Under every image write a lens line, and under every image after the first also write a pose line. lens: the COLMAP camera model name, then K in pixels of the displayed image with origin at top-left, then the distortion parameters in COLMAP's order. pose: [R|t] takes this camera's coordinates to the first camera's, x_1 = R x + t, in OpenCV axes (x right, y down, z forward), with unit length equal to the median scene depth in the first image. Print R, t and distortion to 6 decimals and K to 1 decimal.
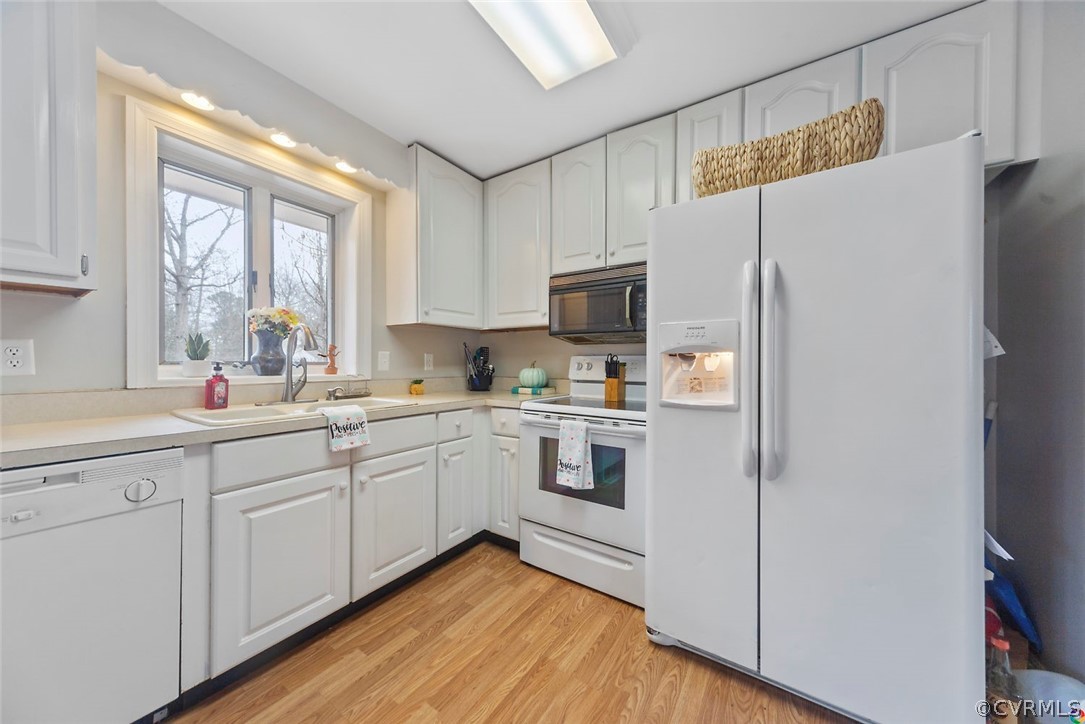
lens RADIAL K [[367.8, 0, 542.1], [0, 367.8, 365.6], [0, 0, 1]] dist [0.000483, 0.000021]
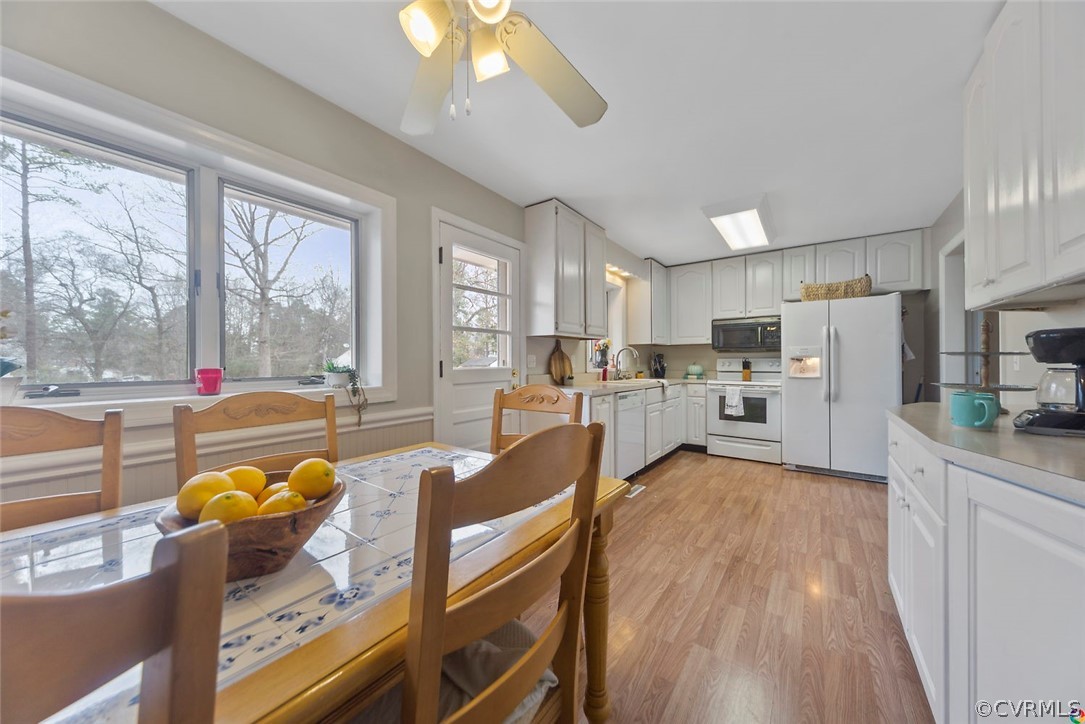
lens RADIAL K [[369.4, 0, 541.3], [0, 369.4, 362.8], [0, 0, 1]] dist [0.000223, -0.000004]
pose [[0.998707, -0.006012, -0.050475, -0.925129], [0.005643, 0.999956, -0.007459, 0.005608], [0.050518, 0.007165, 0.998697, -1.222086]]
